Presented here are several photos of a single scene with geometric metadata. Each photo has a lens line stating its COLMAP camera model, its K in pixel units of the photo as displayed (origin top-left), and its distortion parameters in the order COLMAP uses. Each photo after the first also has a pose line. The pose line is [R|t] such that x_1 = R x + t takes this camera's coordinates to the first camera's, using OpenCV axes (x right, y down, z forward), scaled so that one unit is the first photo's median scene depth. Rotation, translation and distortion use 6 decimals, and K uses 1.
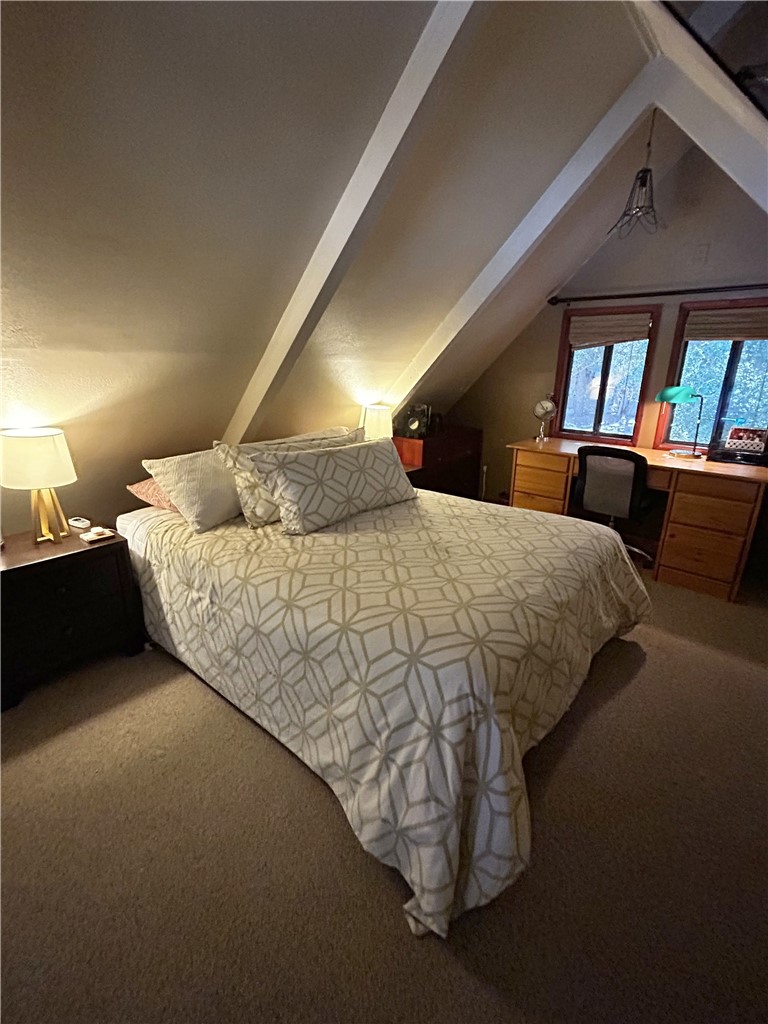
lens RADIAL K [[465.0, 0, 388.0], [0, 465.0, 511.1], [0, 0, 1]] dist [-0.004872, 0.000234]
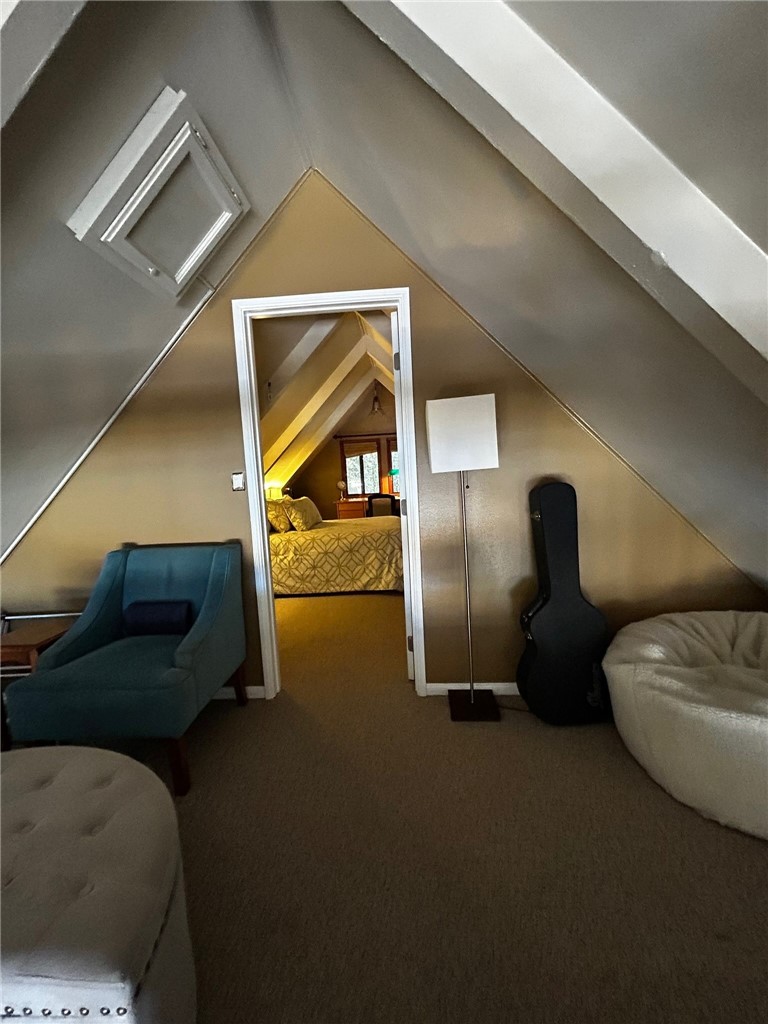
lens RADIAL K [[409.4, 0, 384.4], [0, 409.4, 509.6], [0, 0, 1]] dist [-0.013269, -0.000022]
pose [[0.784080, -0.117986, 0.609343, -1.255947], [0.252388, 0.957538, -0.139357, 0.373744], [-0.567027, 0.263058, 0.780565, -1.012090]]
